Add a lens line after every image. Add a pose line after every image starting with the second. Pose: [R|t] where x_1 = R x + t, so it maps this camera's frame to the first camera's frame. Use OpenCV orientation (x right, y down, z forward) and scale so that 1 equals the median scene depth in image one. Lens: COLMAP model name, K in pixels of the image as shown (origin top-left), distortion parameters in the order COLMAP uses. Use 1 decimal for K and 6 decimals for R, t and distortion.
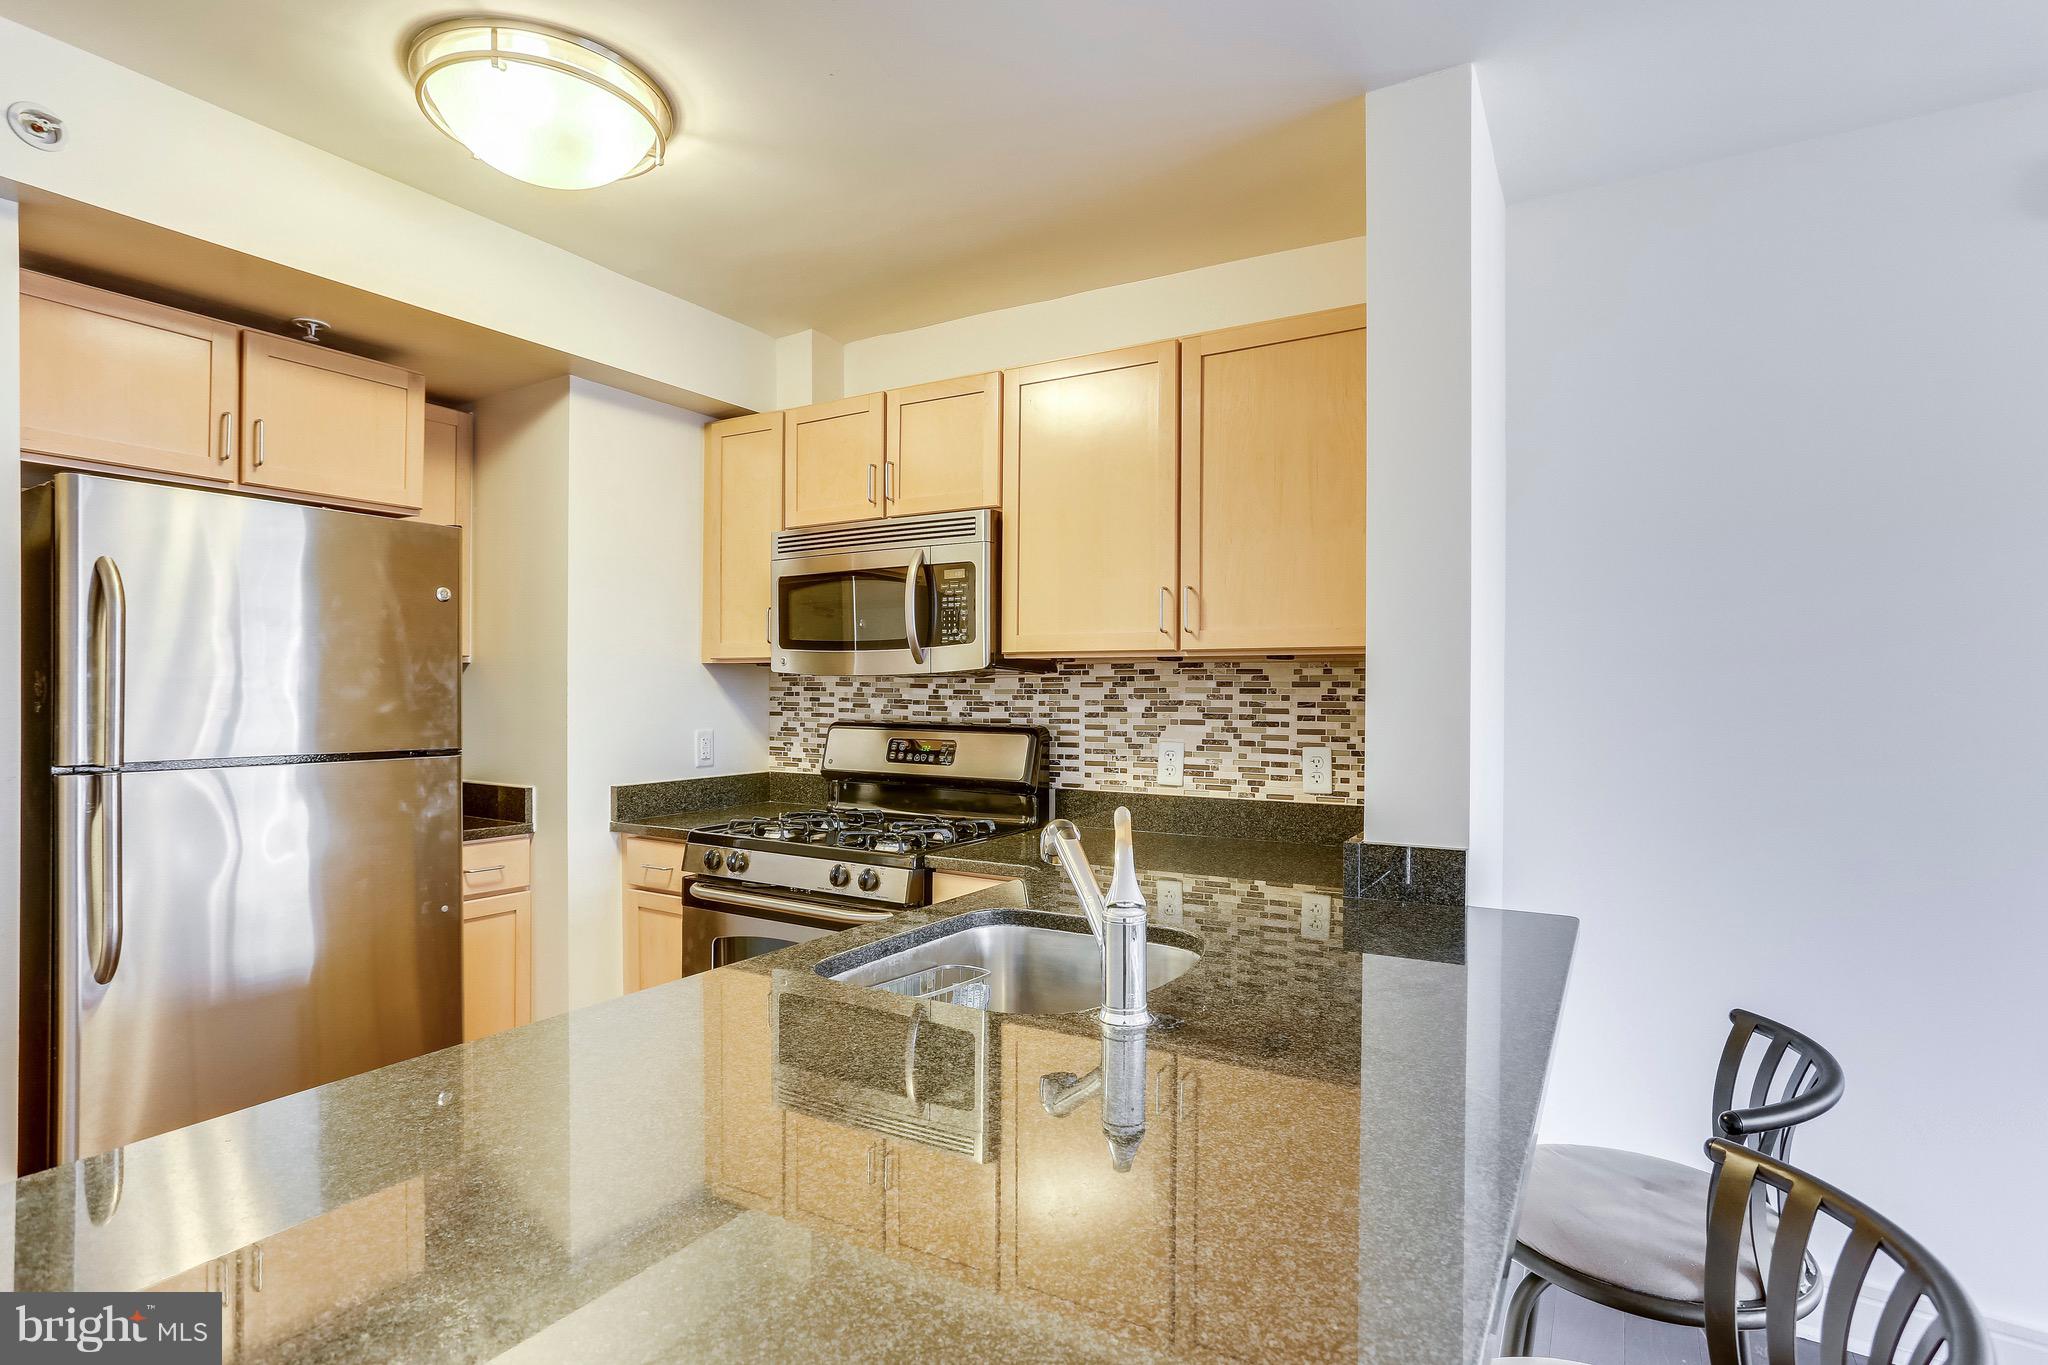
lens RADIAL K [[1003.1, 0, 1037.9], [0, 1003.1, 688.3], [0, 0, 1]] dist [-0.049221, 0.000280]
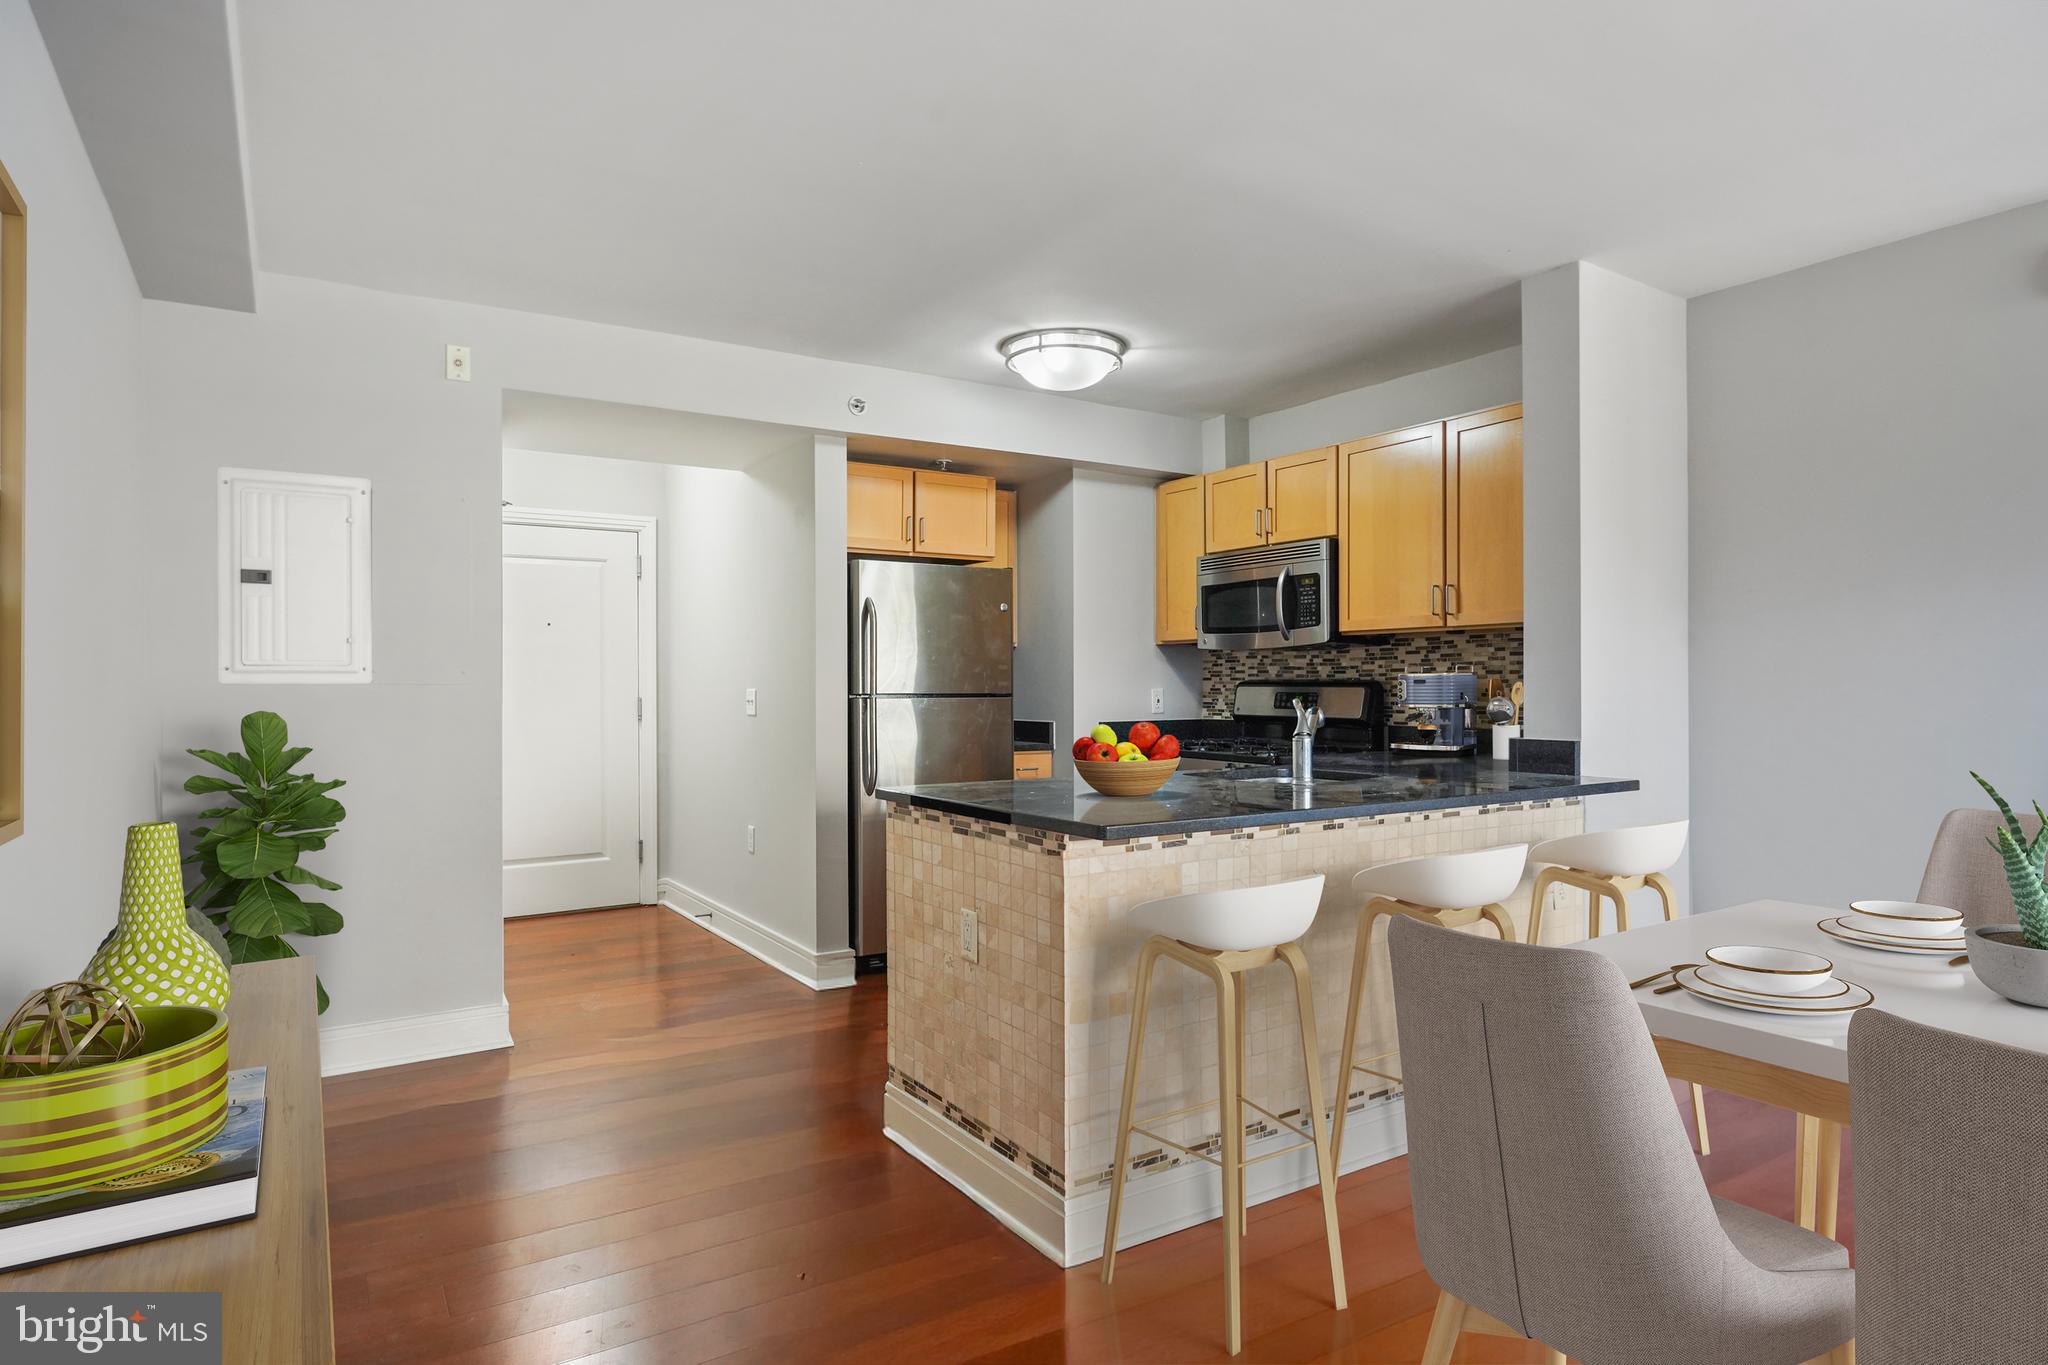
lens RADIAL K [[1138.6, 0, 1008.0], [0, 1138.6, 682.2], [0, 0, 1]] dist [-0.004986, -0.000683]
pose [[0.884731, -0.006403, -0.466058, 0.310086], [0.005252, 0.999979, -0.003767, 0.043461], [0.466073, 0.000885, 0.884746, -0.728466]]
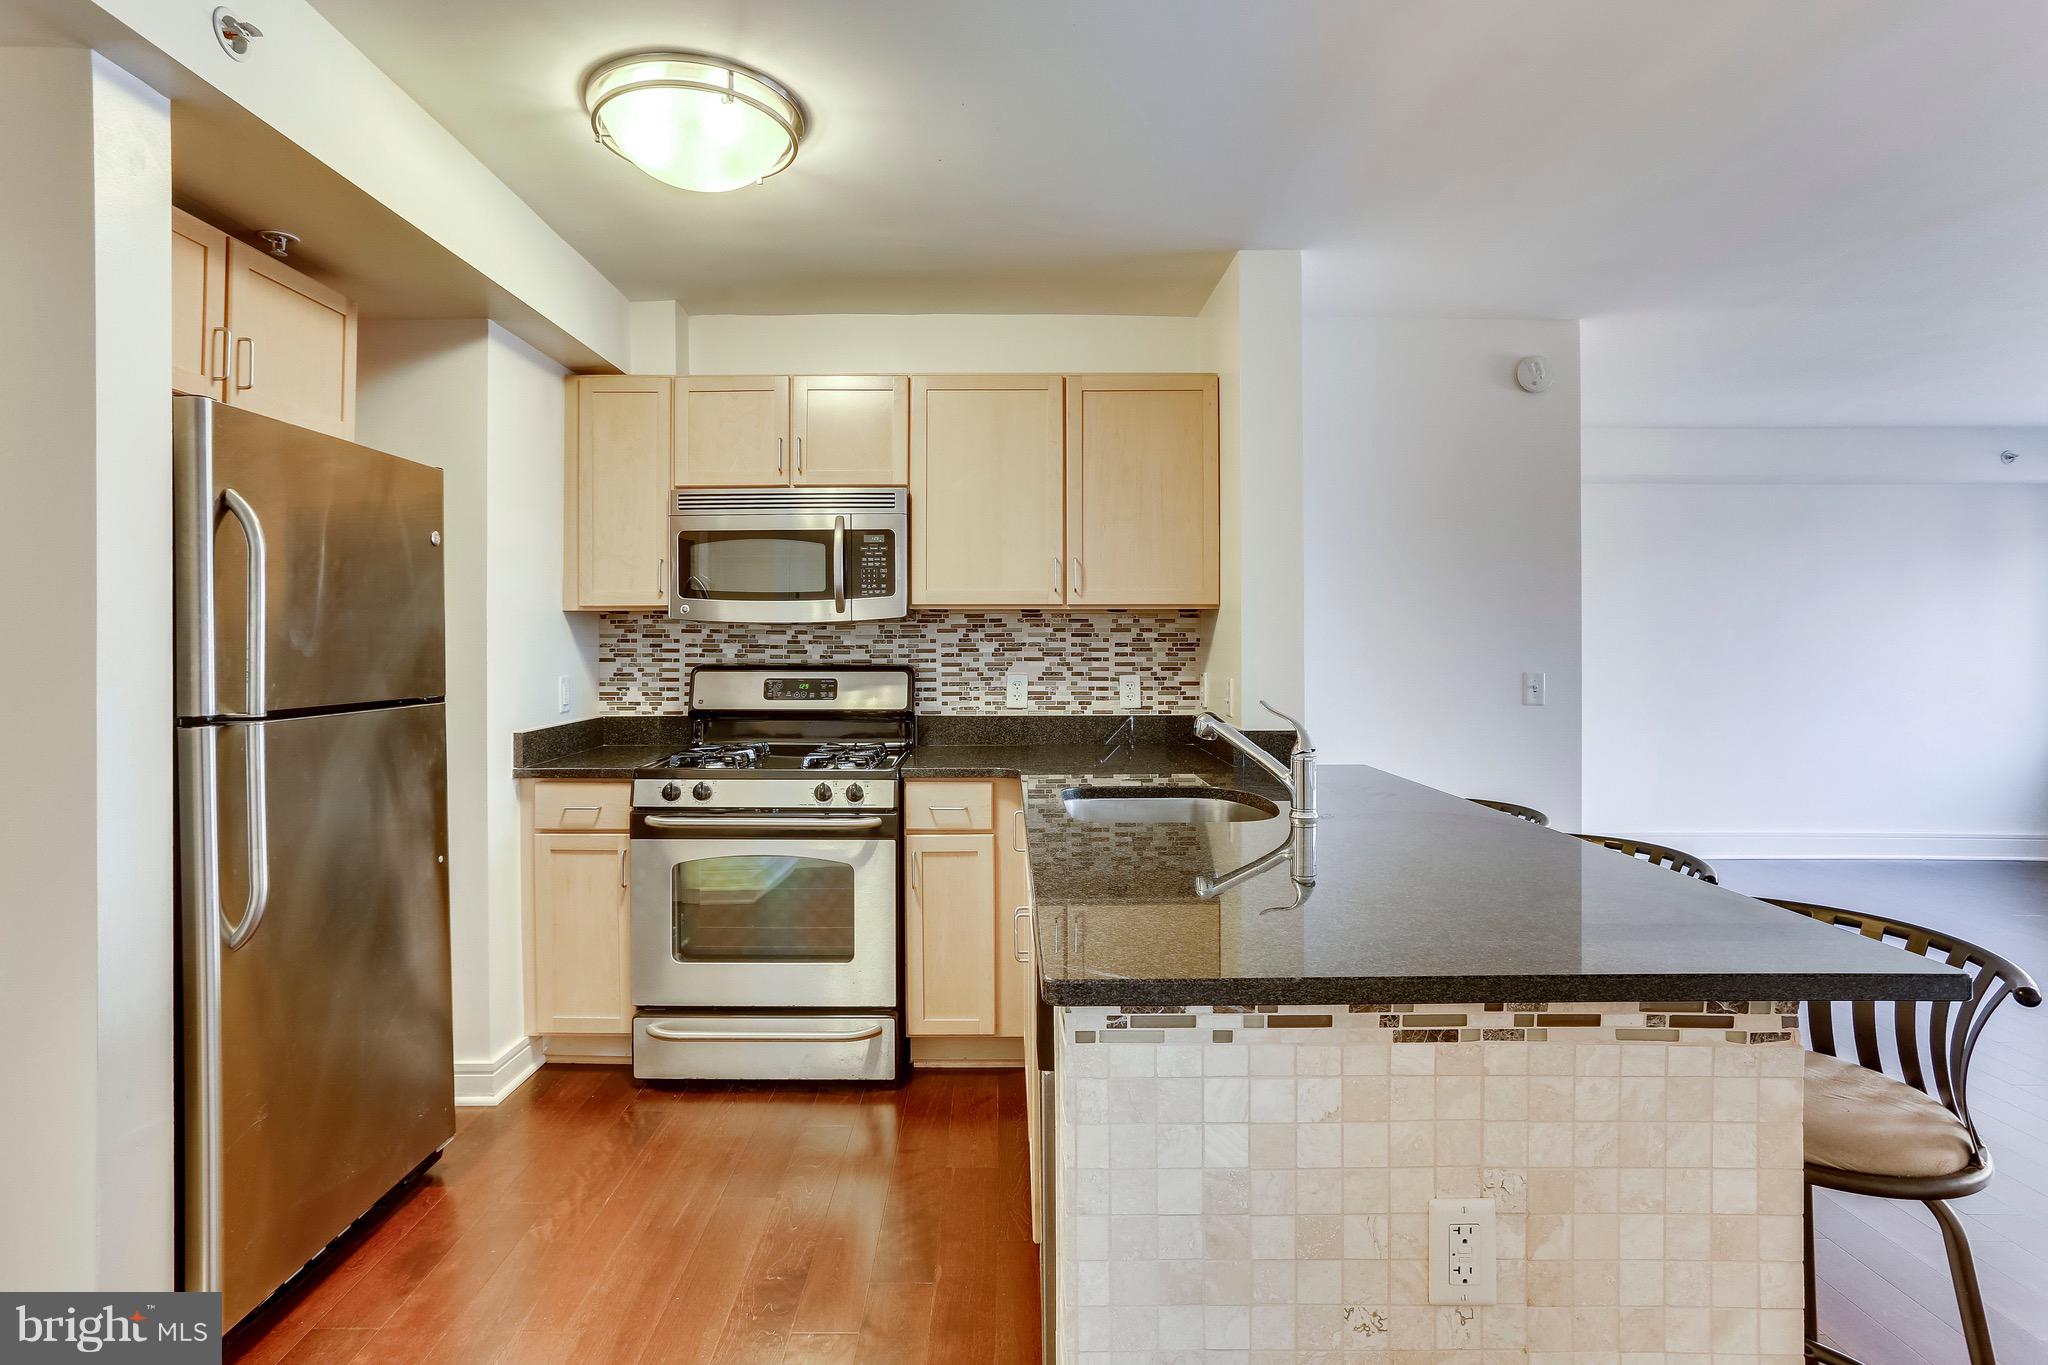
lens RADIAL K [[1021.5, 0, 995.5], [0, 1021.5, 635.0], [0, 0, 1]] dist [-0.063752, 0.036696]
pose [[0.867934, -0.001965, 0.496675, -0.544493], [0.004767, 0.999979, -0.004374, 0.007760], [-0.496656, 0.006164, 0.867925, -0.133833]]
